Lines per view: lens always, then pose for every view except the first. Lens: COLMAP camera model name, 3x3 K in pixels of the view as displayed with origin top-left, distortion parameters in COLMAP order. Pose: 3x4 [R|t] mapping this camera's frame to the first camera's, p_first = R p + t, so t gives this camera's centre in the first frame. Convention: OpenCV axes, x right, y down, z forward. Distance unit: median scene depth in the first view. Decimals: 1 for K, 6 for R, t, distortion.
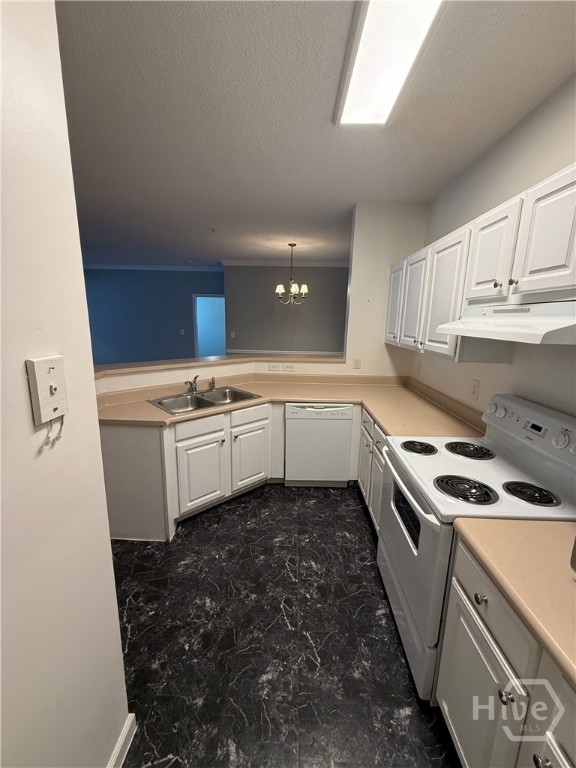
lens RADIAL K [[307.2, 0, 290.4], [0, 307.2, 380.1], [0, 0, 1]] dist [-0.000991, 0.000537]
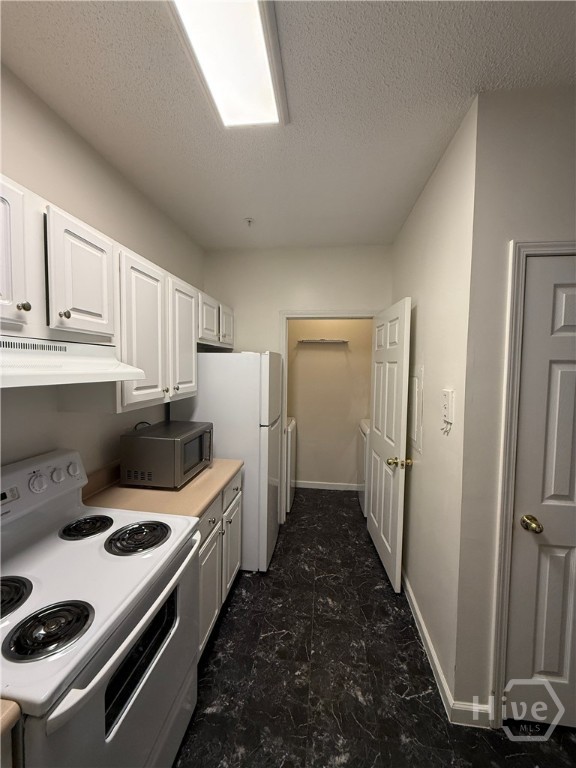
lens RADIAL K [[307.2, 0, 284.4], [0, 307.2, 382.8], [0, 0, 1]] dist [-0.000991, 0.000537]
pose [[-0.993429, -0.041263, 0.106755, 0.038519], [-0.013276, 0.967996, 0.250616, -0.334493], [-0.113679, 0.247551, -0.962183, 1.666623]]
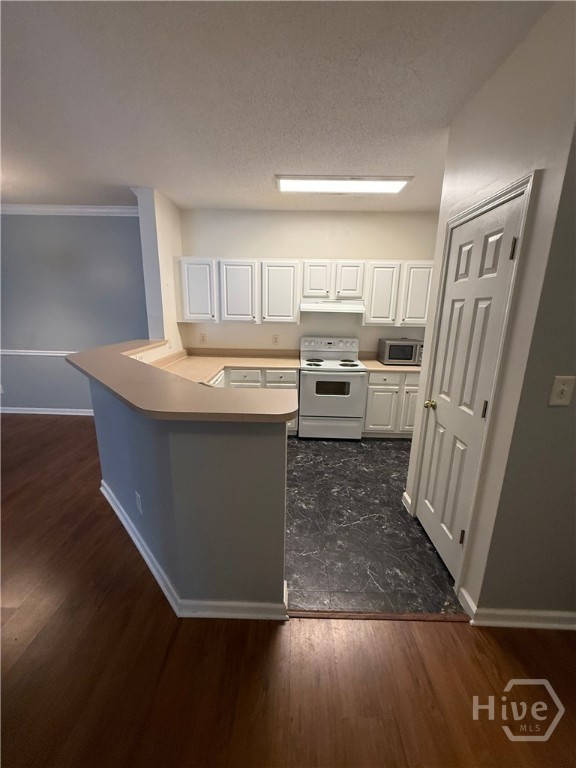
lens RADIAL K [[307.2, 0, 286.3], [0, 307.2, 376.3], [0, 0, 1]] dist [-0.000991, 0.000537]
pose [[0.000102, -0.248909, 0.968527, -2.137060], [0.177393, 0.953171, 0.244944, -0.336672], [-0.984140, 0.171785, 0.044252, 1.398581]]
